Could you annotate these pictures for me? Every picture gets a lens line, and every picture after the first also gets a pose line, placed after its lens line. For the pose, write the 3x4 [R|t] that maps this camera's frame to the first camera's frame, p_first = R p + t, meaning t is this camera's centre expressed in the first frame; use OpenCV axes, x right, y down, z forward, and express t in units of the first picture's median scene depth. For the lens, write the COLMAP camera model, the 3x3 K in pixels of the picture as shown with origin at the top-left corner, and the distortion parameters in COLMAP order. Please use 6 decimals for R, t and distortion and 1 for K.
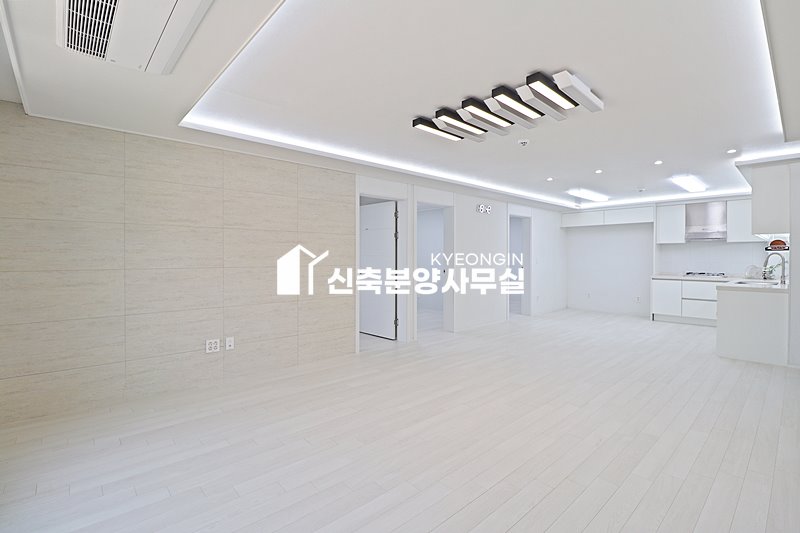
lens RADIAL K [[371.1, 0, 406.8], [0, 371.1, 268.6], [0, 0, 1]] dist [0.001325, 0.000052]
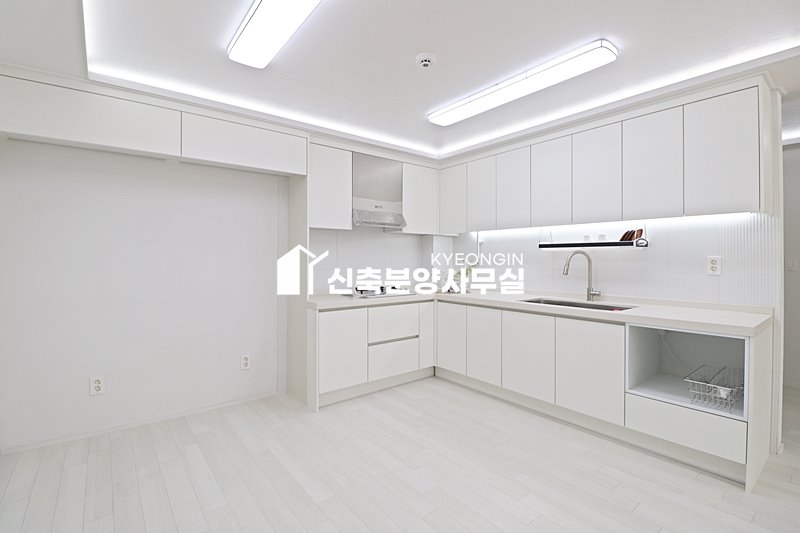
lens RADIAL K [[373.8, 0, 399.7], [0, 373.8, 258.5], [0, 0, 1]] dist [0.003111, -0.016089]
pose [[0.071942, -0.012229, 0.997334, 0.324012], [0.043456, 0.999014, 0.009115, -0.041913], [-0.996462, 0.042684, 0.072402, 1.135230]]
